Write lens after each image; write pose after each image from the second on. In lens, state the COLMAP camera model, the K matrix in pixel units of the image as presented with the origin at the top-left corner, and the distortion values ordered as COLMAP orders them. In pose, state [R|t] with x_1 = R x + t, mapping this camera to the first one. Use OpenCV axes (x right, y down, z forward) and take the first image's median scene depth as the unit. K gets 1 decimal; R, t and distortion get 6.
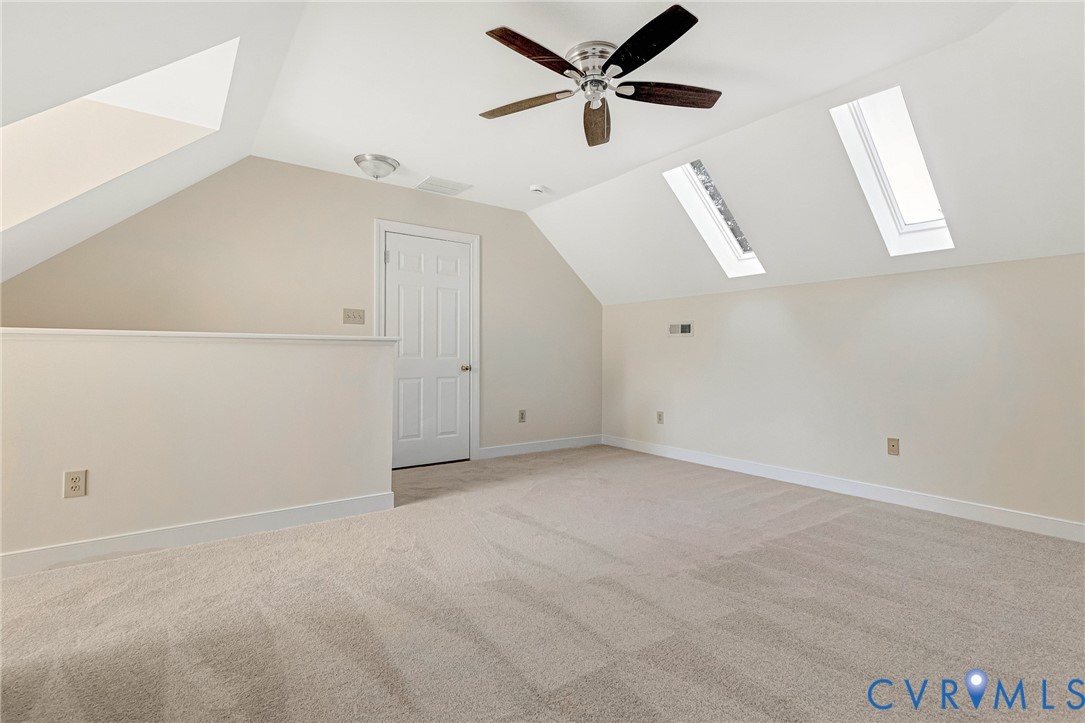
lens RADIAL K [[513.4, 0, 543.2], [0, 513.4, 353.4], [0, 0, 1]] dist [0.001514, -0.000085]
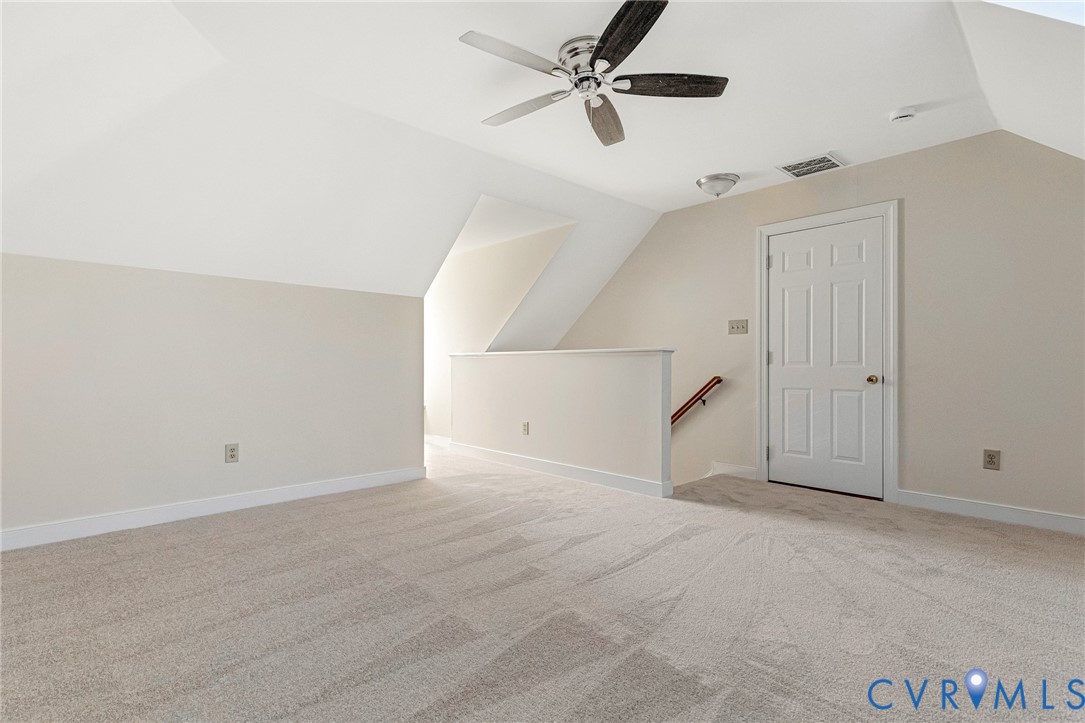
lens RADIAL K [[510.6, 0, 542.5], [0, 510.6, 365.8], [0, 0, 1]] dist [0.008851, -0.000603]
pose [[0.135741, 0.002147, -0.990742, 0.599447], [0.006969, 0.999971, 0.003121, 0.002060], [0.990720, -0.007328, 0.135722, 0.442418]]
